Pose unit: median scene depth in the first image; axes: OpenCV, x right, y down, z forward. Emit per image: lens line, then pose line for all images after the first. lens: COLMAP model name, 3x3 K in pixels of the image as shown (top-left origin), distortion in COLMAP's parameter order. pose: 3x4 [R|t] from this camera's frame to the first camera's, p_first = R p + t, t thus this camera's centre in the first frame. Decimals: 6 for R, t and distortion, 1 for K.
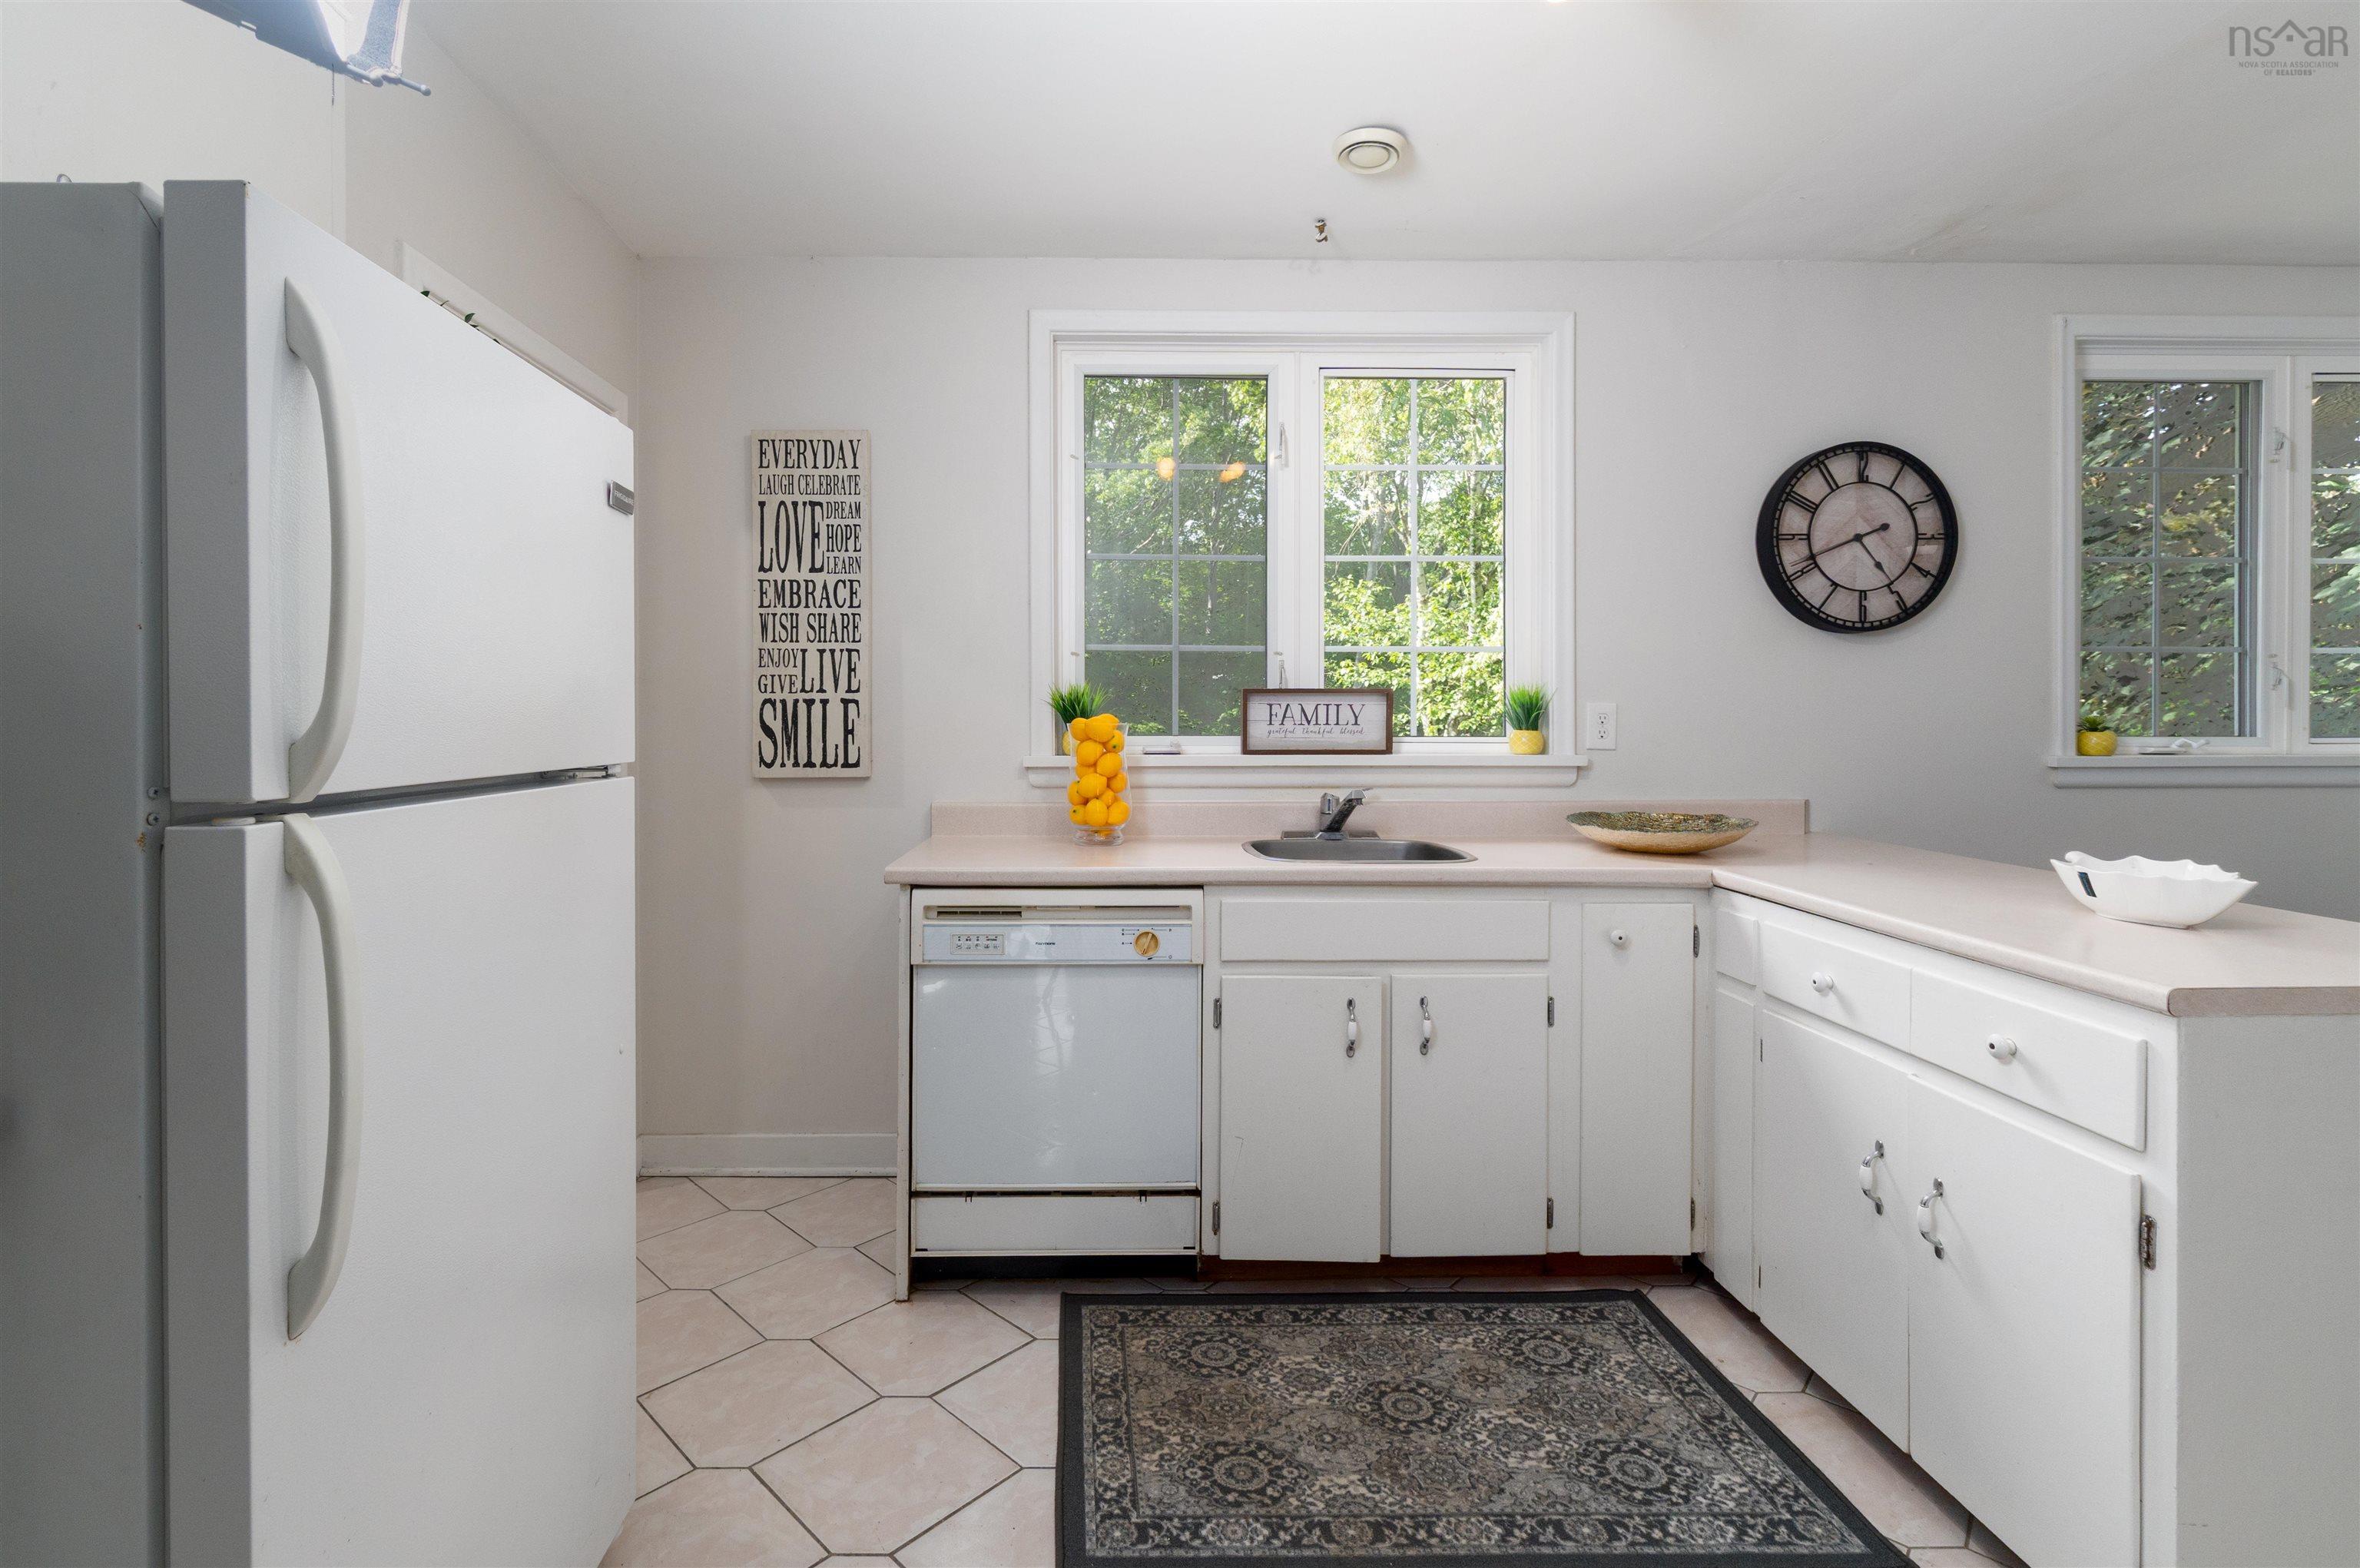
lens RADIAL K [[1059.8, 0, 1104.8], [0, 1059.8, 723.0], [0, 0, 1]] dist [-0.005030, 0.001031]
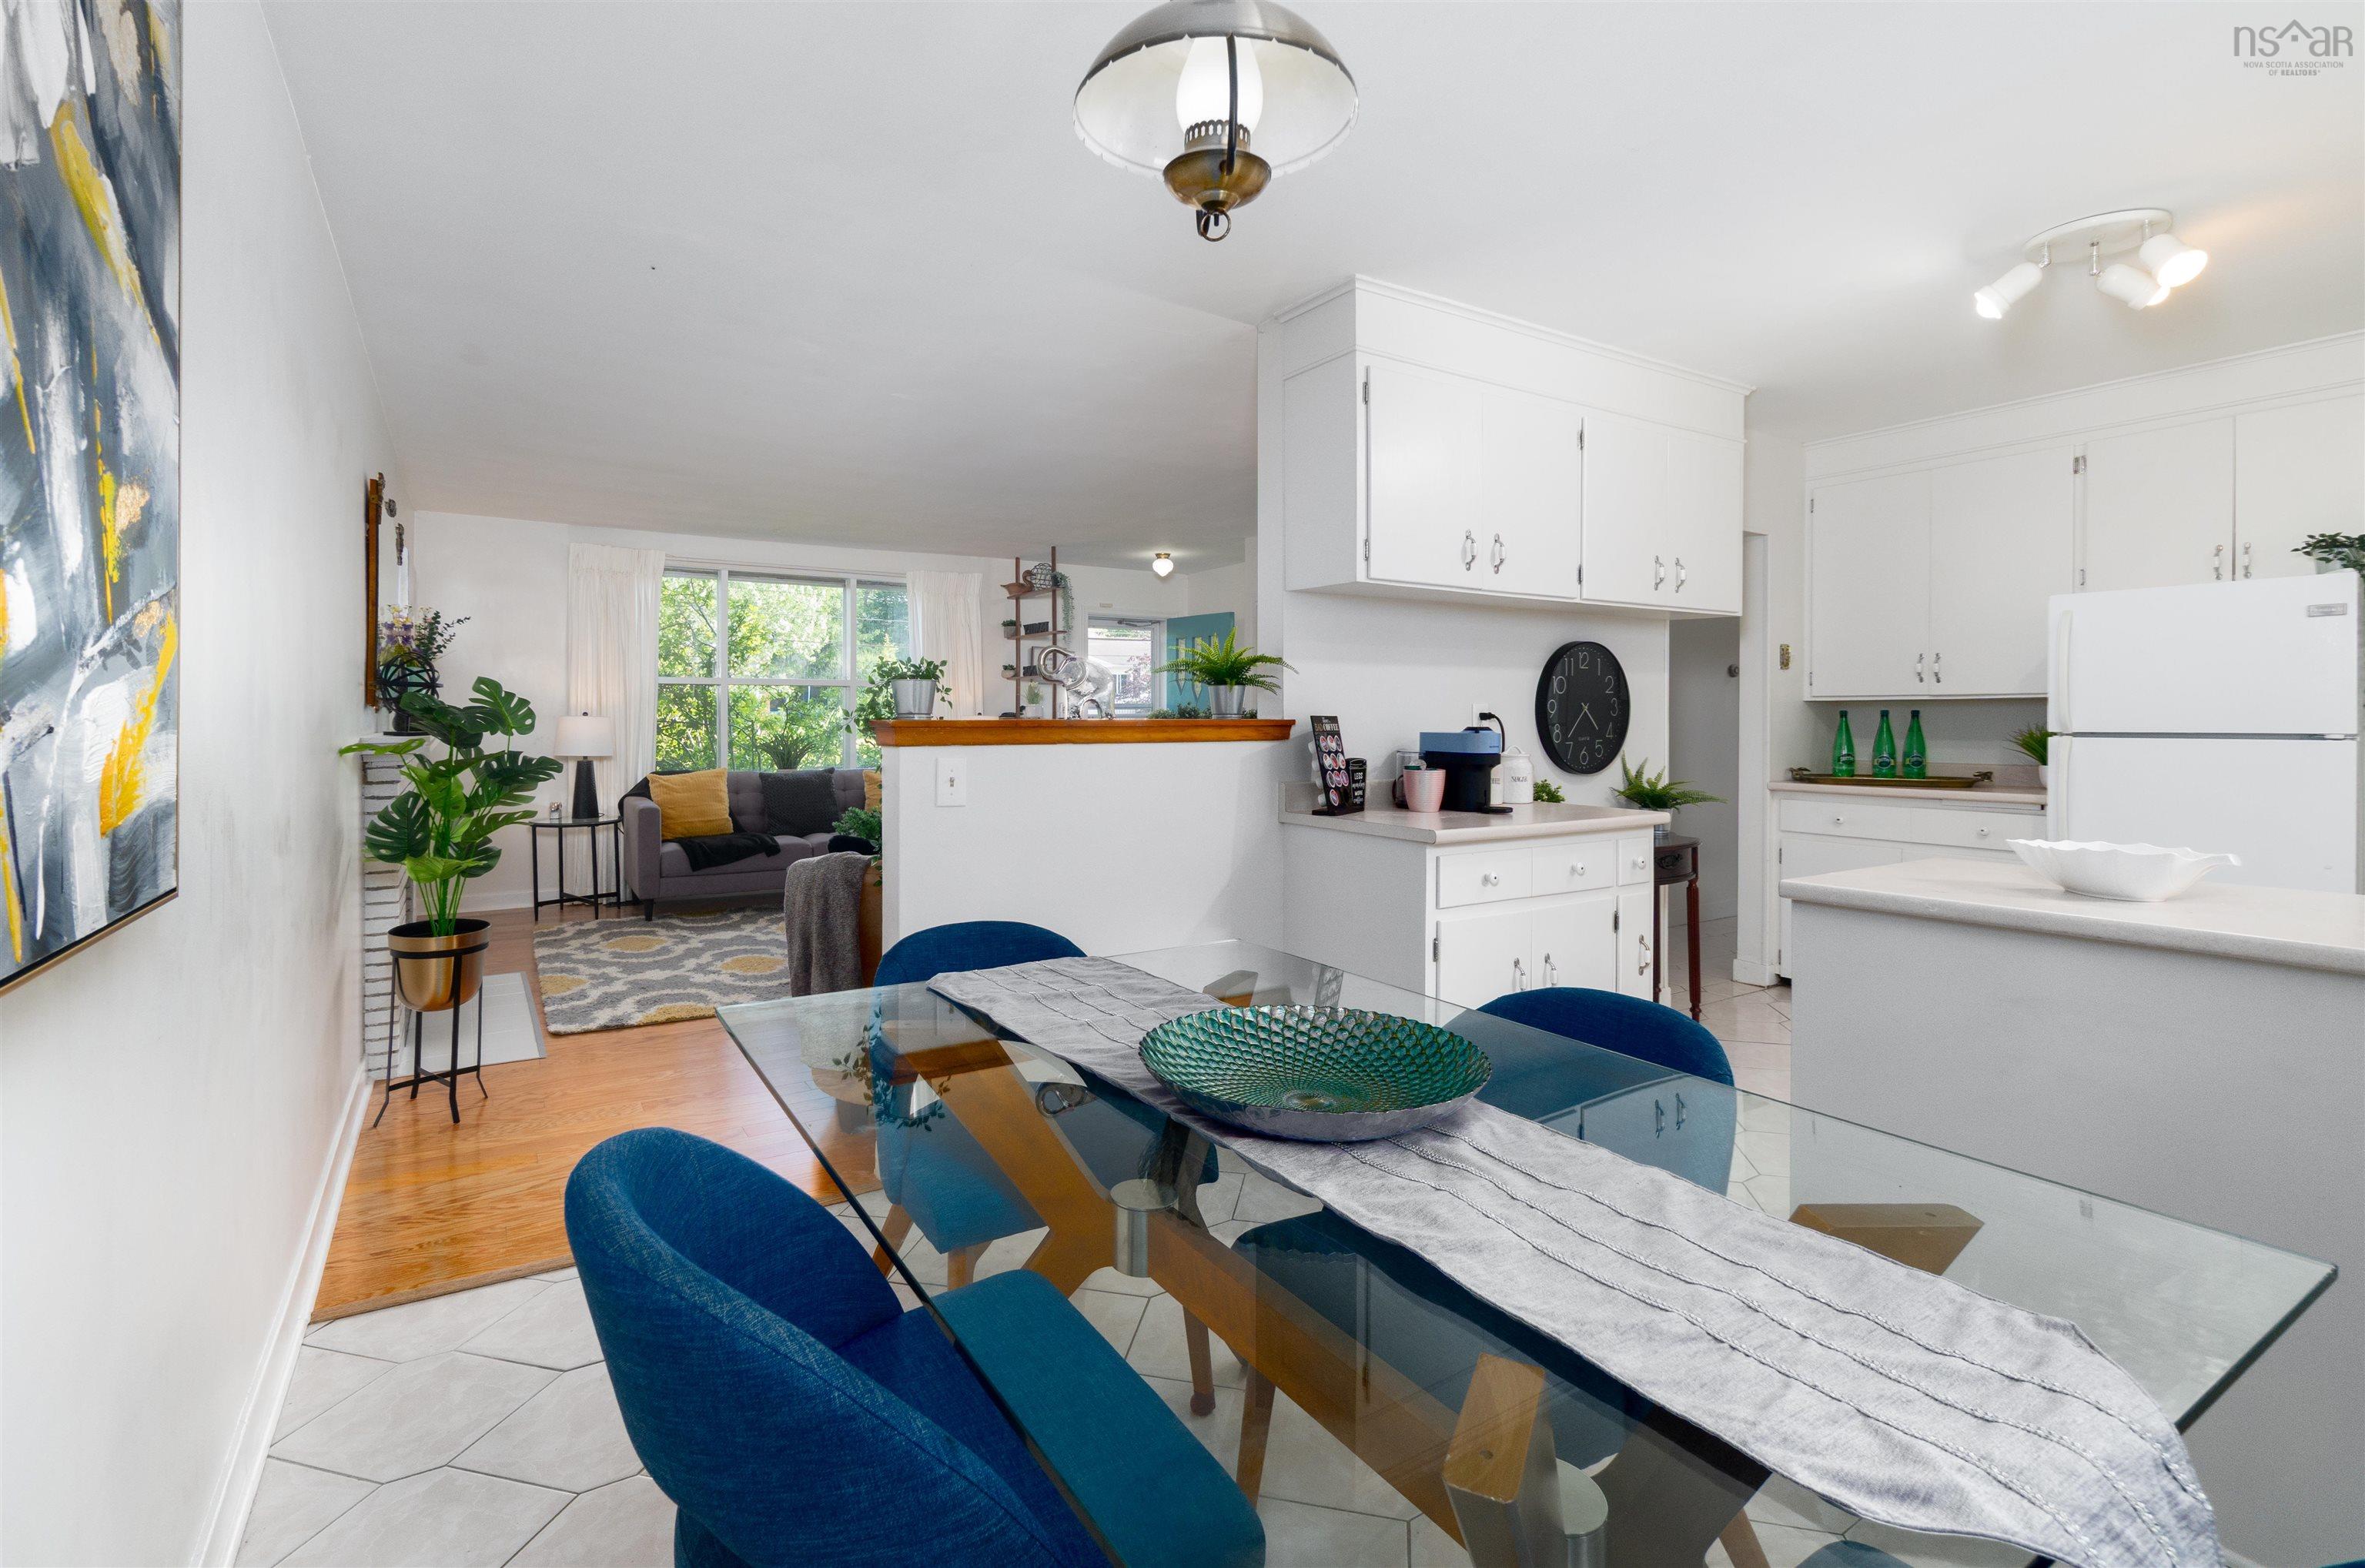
lens RADIAL K [[1062.0, 0, 1139.1], [0, 1062.0, 716.3], [0, 0, 1]] dist [-0.005030, 0.001031]
pose [[-0.848357, 0.001100, -0.529424, 1.786418], [0.001204, 0.999999, 0.000149, 0.000209], [0.529424, -0.000511, -0.848357, 1.022252]]
